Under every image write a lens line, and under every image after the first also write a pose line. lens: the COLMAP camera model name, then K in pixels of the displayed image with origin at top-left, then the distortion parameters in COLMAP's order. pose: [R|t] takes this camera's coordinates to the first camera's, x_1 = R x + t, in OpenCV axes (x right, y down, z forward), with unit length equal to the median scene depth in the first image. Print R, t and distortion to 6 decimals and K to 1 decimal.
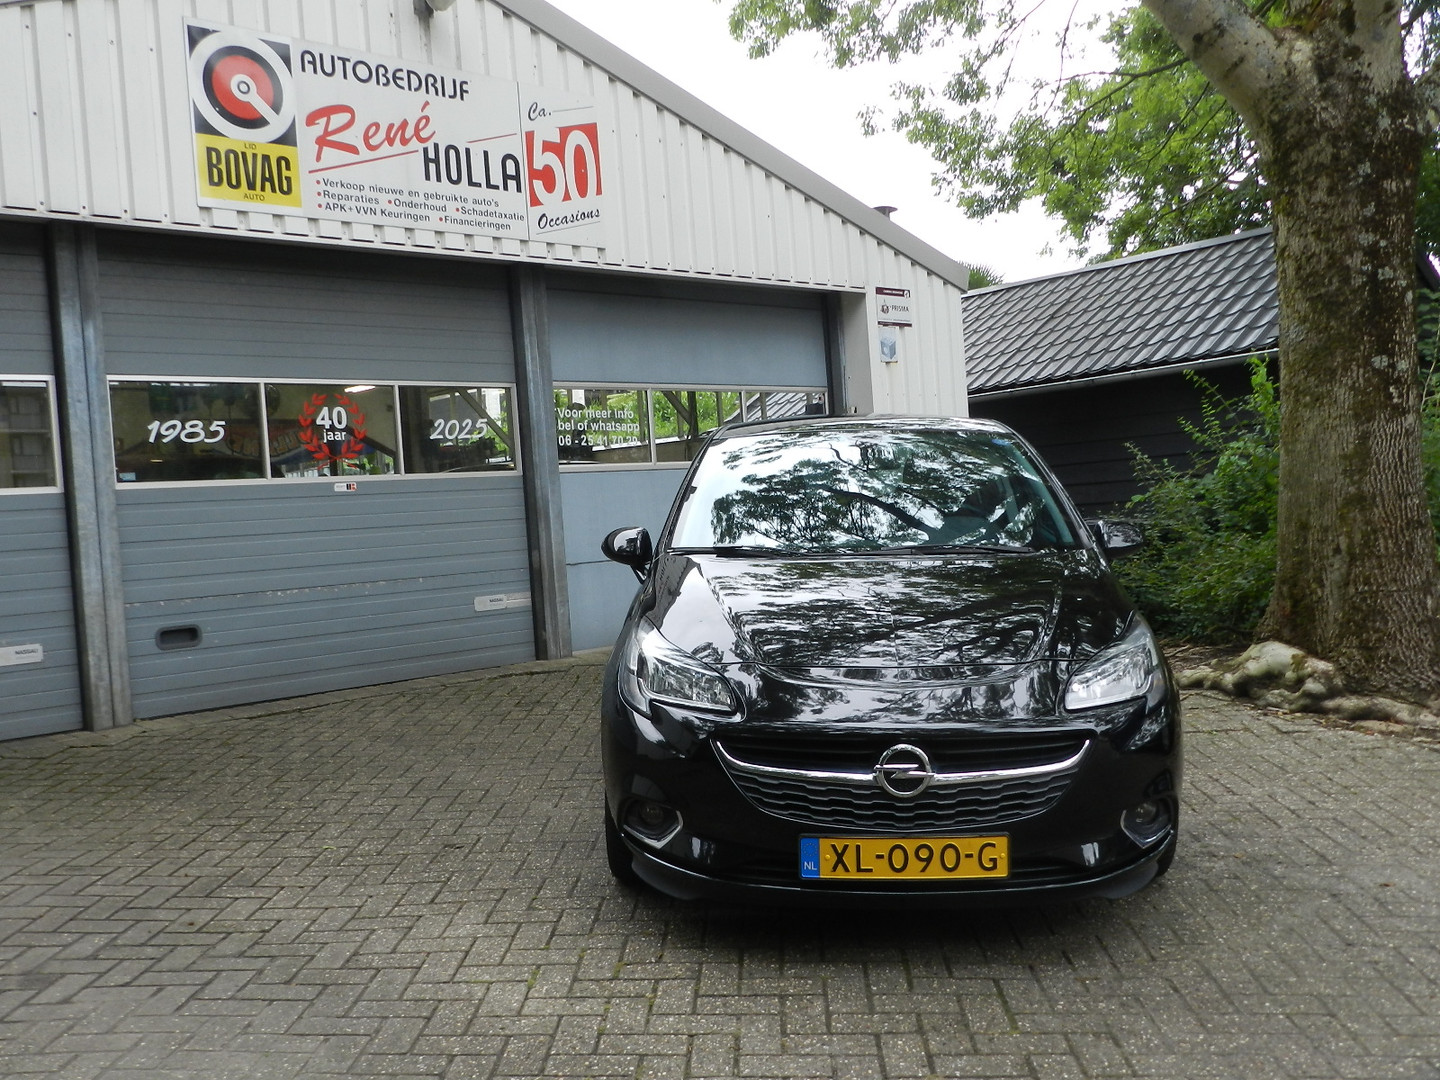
lens RADIAL K [[1370.5, 0, 716.4], [0, 1370.5, 537.6], [0, 0, 1]] dist [0.009302, 0.000000]
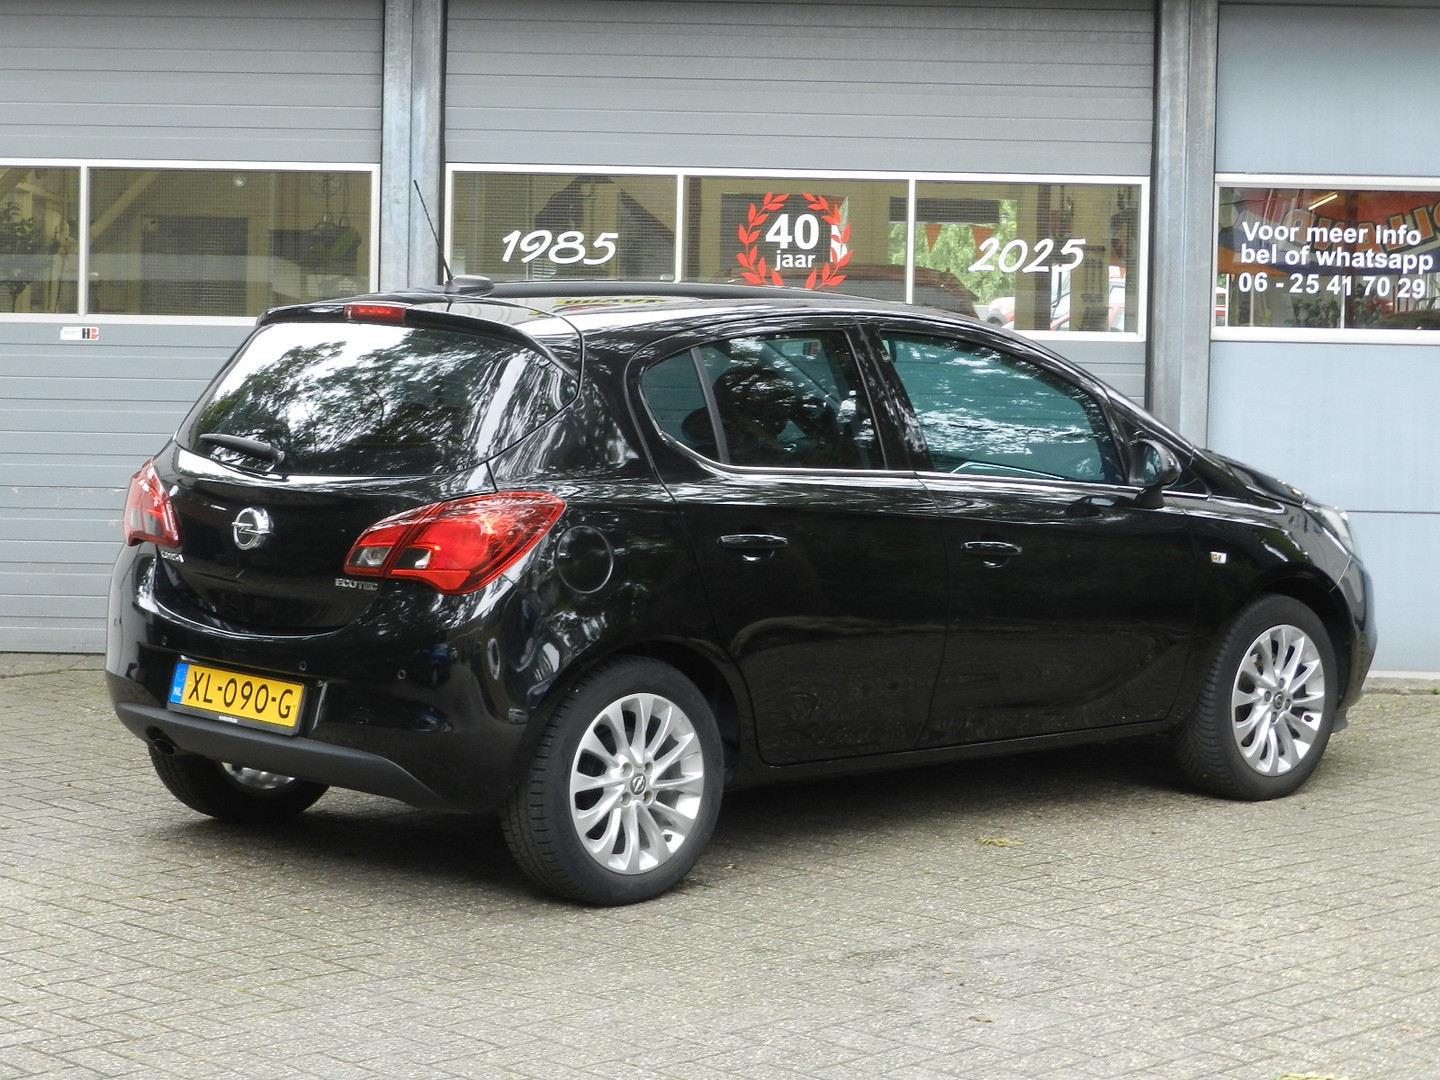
lens RADIAL K [[3663.5, 0, 710.2], [0, 3663.5, 552.3], [0, 0, 1]] dist [0.005126, 0.000000]
pose [[0.728785, 0.105897, -0.676504, 0.964140], [-0.079341, 0.994374, 0.070181, -0.064615], [0.680130, 0.002528, 0.733087, -0.287272]]
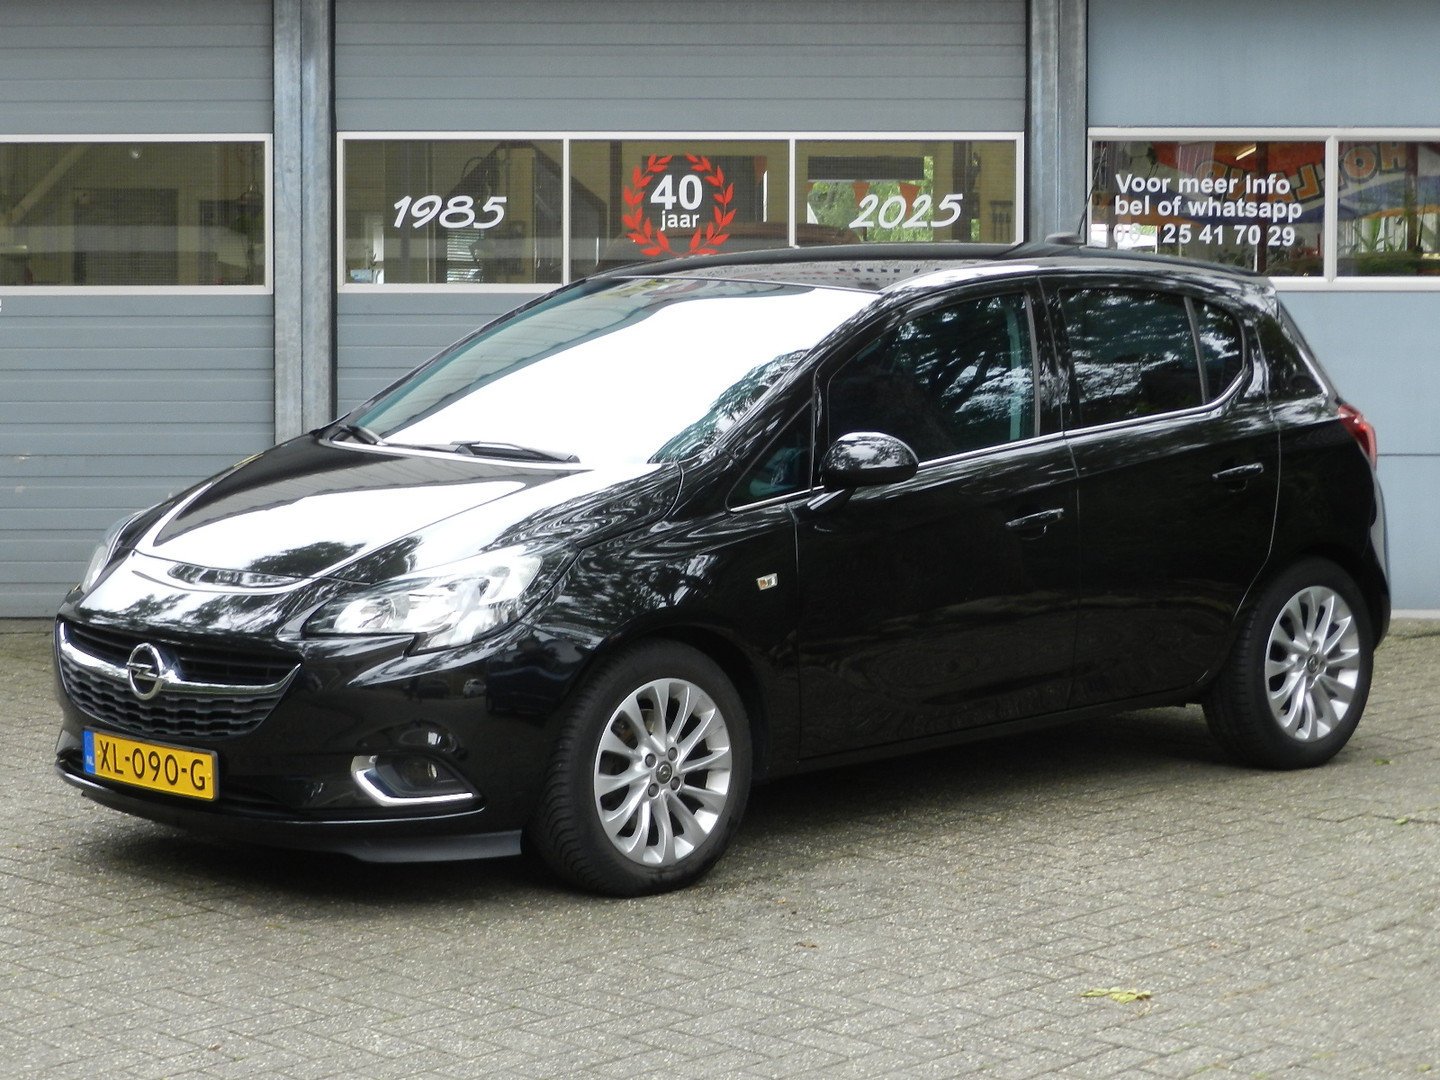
lens RADIAL K [[3663.5, 0, 711.6], [0, 3663.5, 541.4], [0, 0, 1]] dist [0.005126, 0.000000]
pose [[0.733783, 0.096882, -0.672440, 1.033364], [-0.060398, 0.995163, 0.077471, -0.067439], [0.676693, -0.016233, 0.736086, -0.288762]]
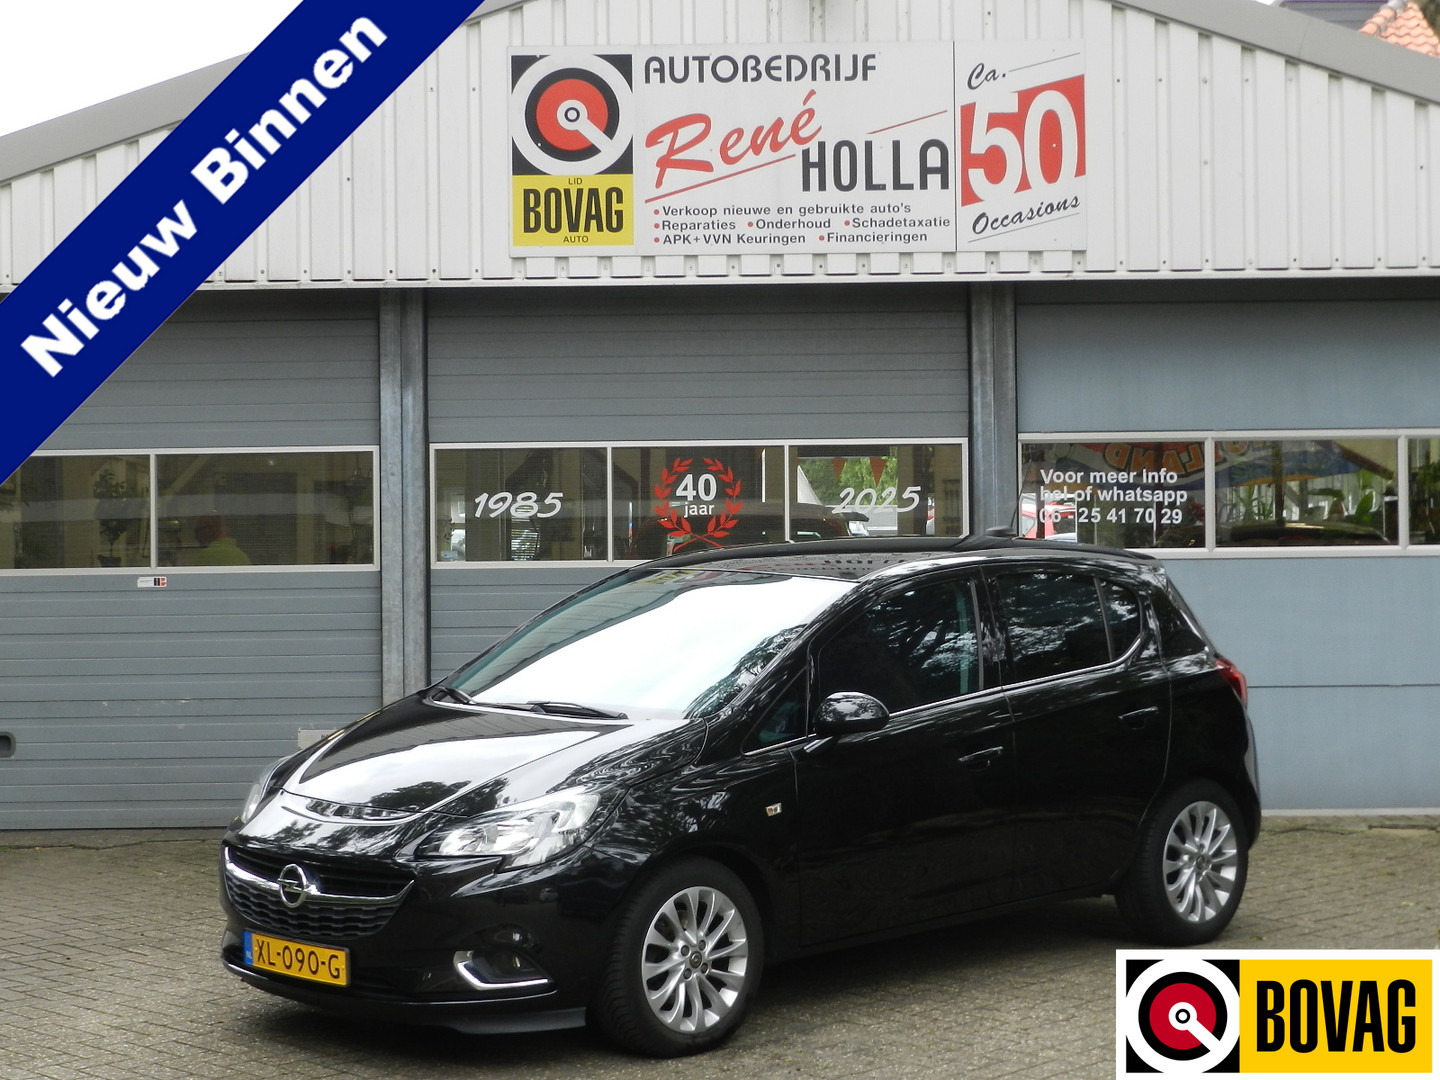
lens RADIAL K [[2983.3, 0, 714.3], [0, 2983.3, 534.7], [0, 0, 1]] dist [0.005450, 0.000000]
pose [[0.733467, 0.044378, -0.678275, 1.074473], [-0.049020, 0.998722, 0.012334, -0.093973], [0.677955, 0.024202, 0.734705, -0.341932]]
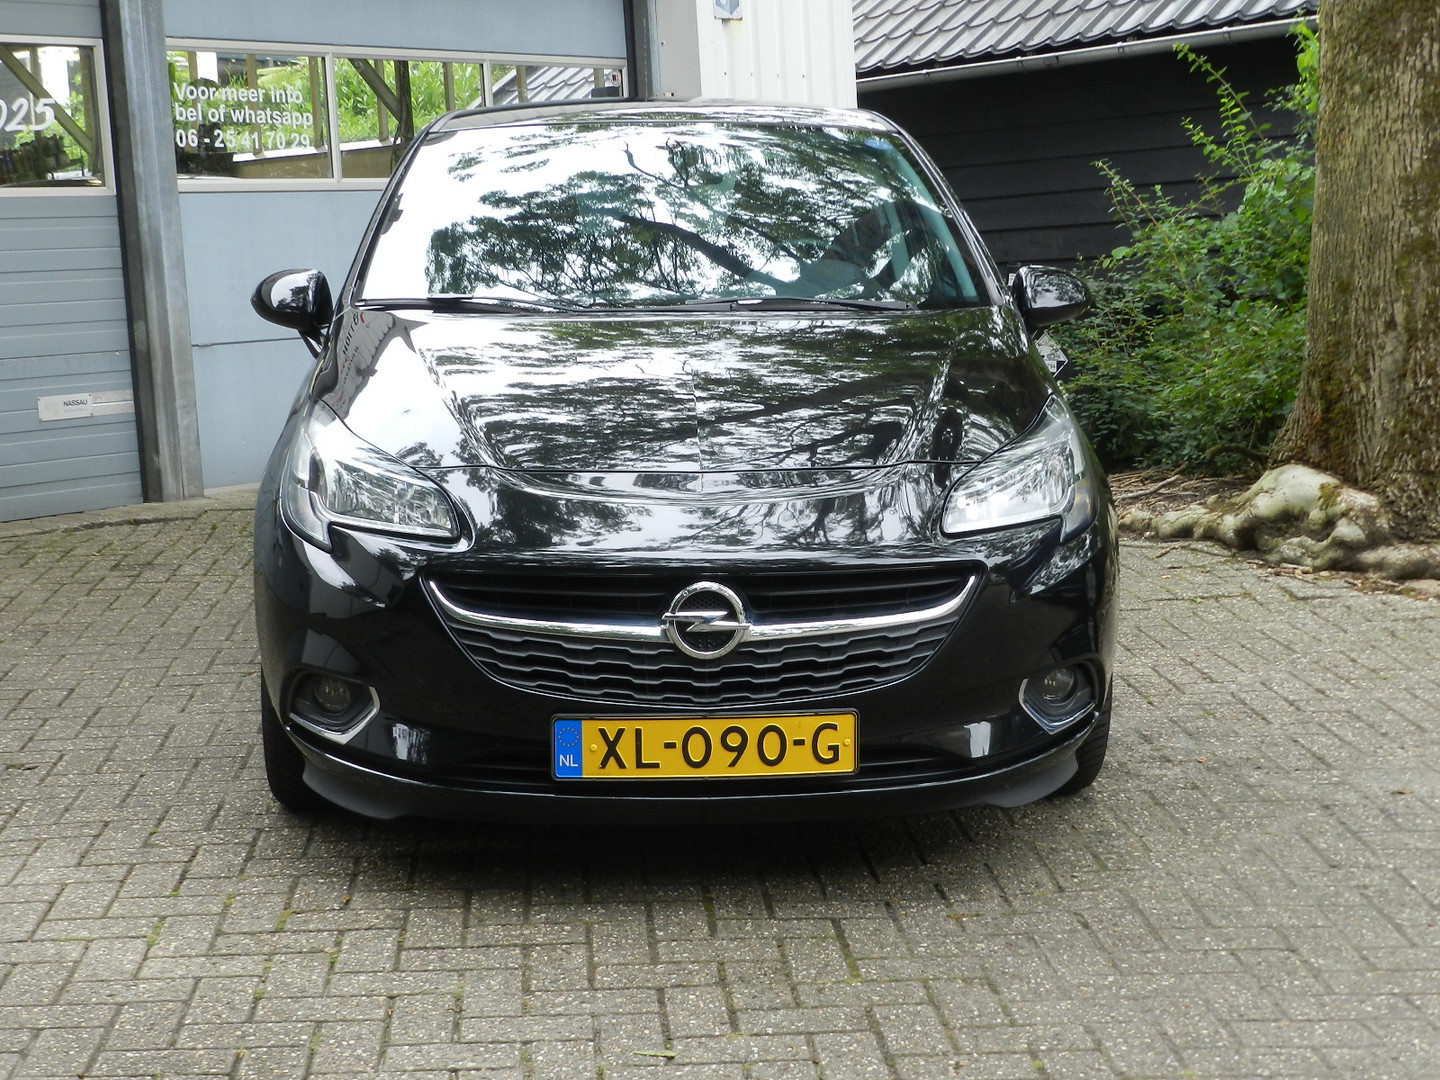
lens RADIAL K [[2328.6, 0, 706.0], [0, 2328.6, 549.2], [0, 0, 1]] dist [0.004638, 0.000000]
pose [[0.994016, -0.001242, 0.109231, 0.005048], [-0.009245, 0.995391, 0.095452, 0.011971], [-0.108846, -0.095891, 0.989423, -0.069500]]
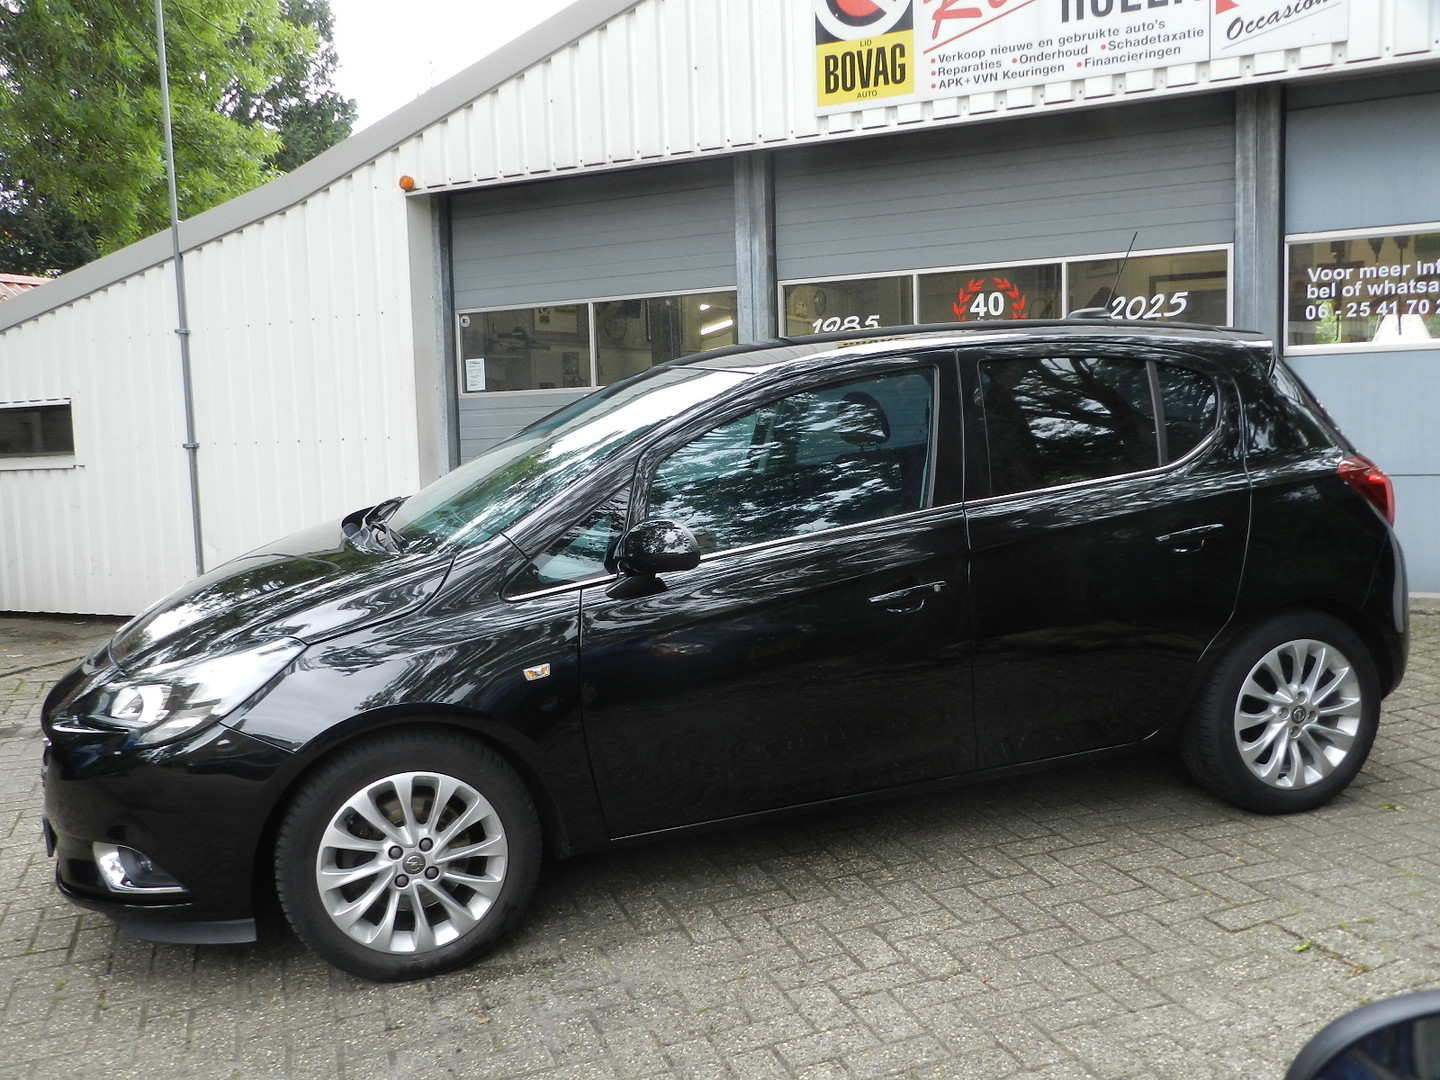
lens RADIAL K [[1370.5, 0, 708.1], [0, 1370.5, 546.6], [0, 0, 1]] dist [0.009302, 0.000000]
pose [[0.349733, 0.140076, -0.926318, 0.647886], [-0.005950, 0.989071, 0.147319, -0.069014], [0.936830, -0.046011, 0.346745, 0.549947]]
